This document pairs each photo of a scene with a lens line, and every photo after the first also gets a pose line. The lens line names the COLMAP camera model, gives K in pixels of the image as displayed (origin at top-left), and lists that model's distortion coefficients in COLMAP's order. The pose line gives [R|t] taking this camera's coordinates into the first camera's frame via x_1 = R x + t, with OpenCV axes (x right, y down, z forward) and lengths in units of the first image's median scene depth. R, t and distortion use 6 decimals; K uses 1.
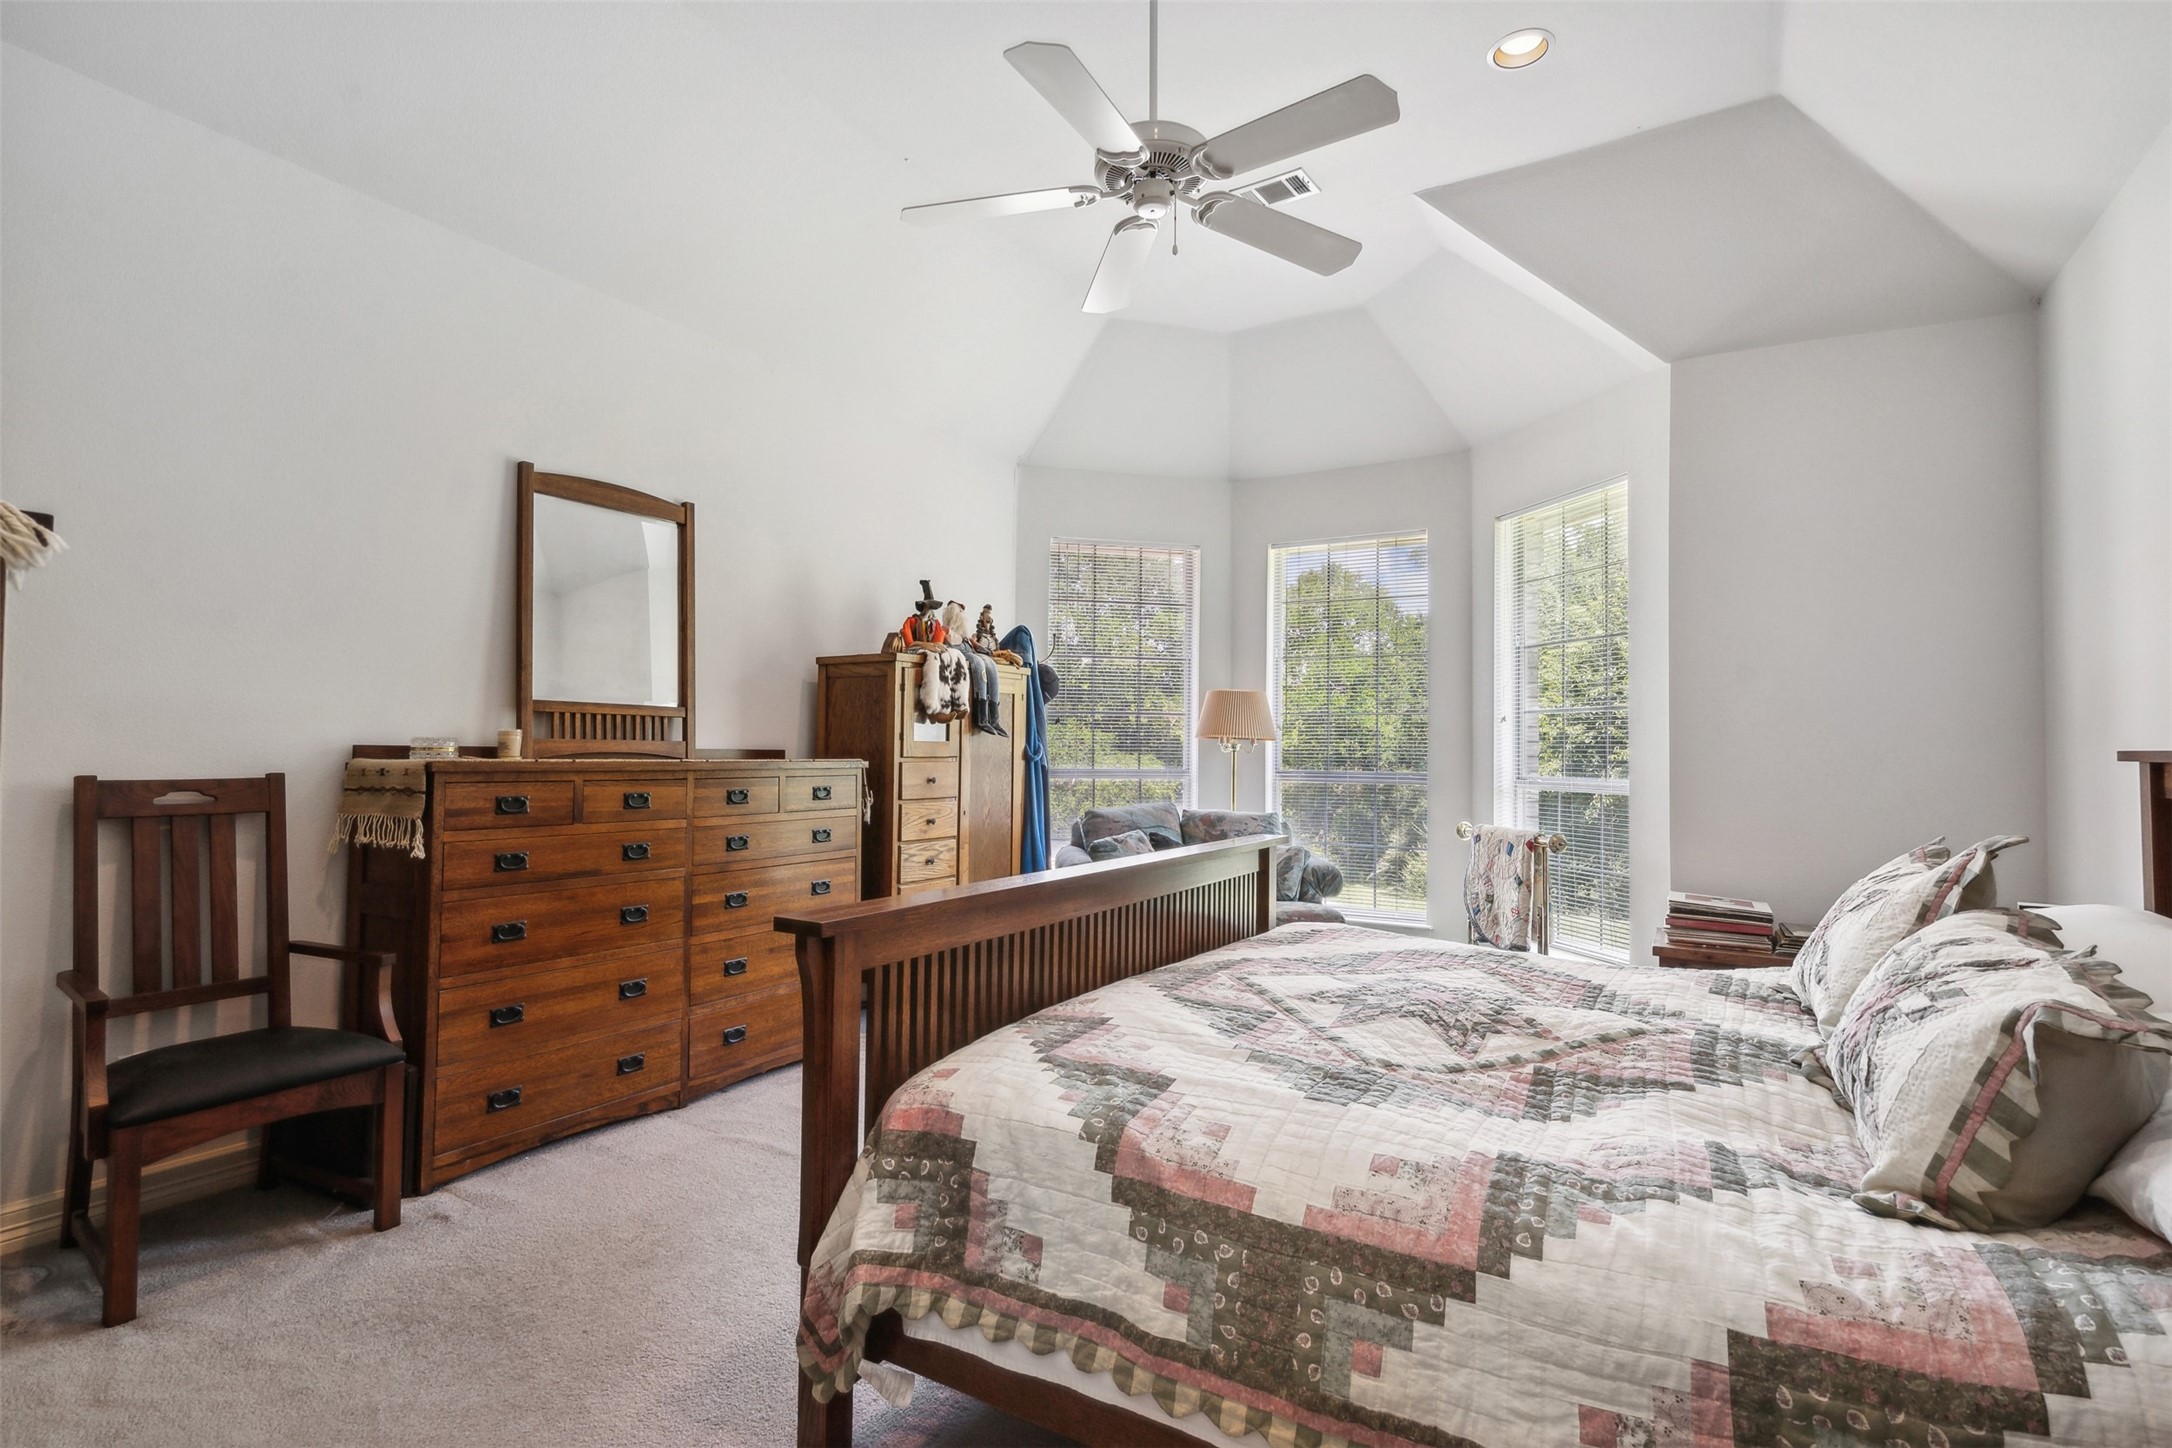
lens RADIAL K [[1026.8, 0, 1085.6], [0, 1026.8, 737.9], [0, 0, 1]] dist [0.014388, 0.000246]
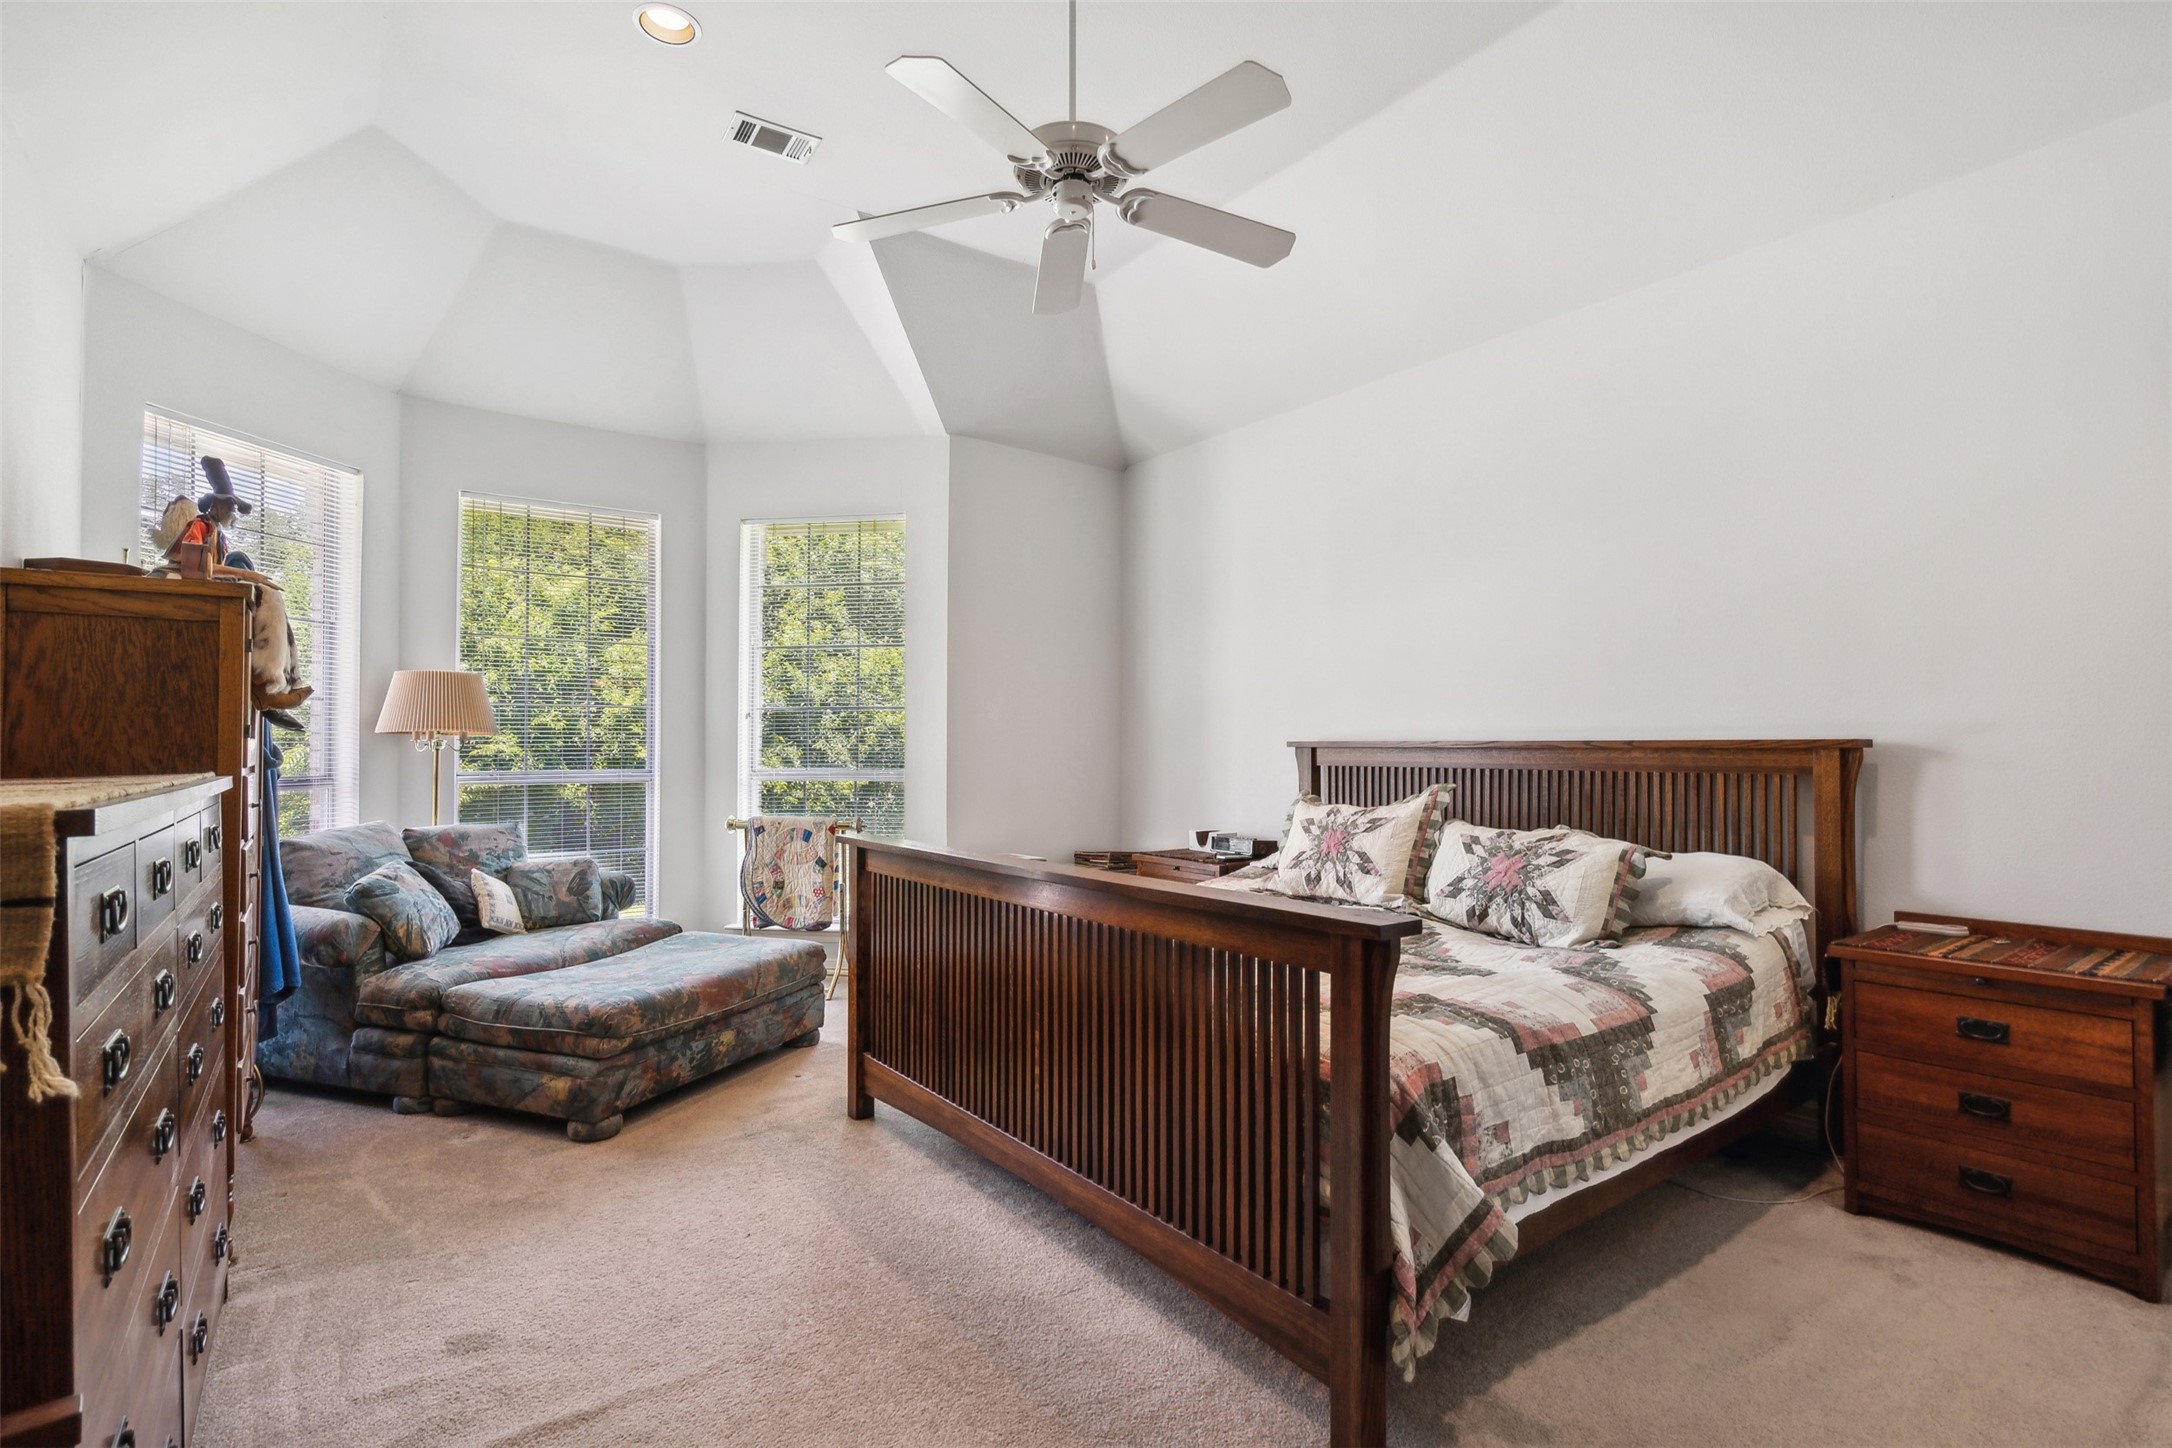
lens RADIAL K [[1032.8, 0, 1071.3], [0, 1032.8, 728.9], [0, 0, 1]] dist [0.000842, 0.000626]
pose [[0.398622, 0.002134, 0.917113, -0.842140], [-0.003774, 0.999993, -0.000686, -0.007213], [-0.917108, -0.003188, 0.398627, 0.561571]]
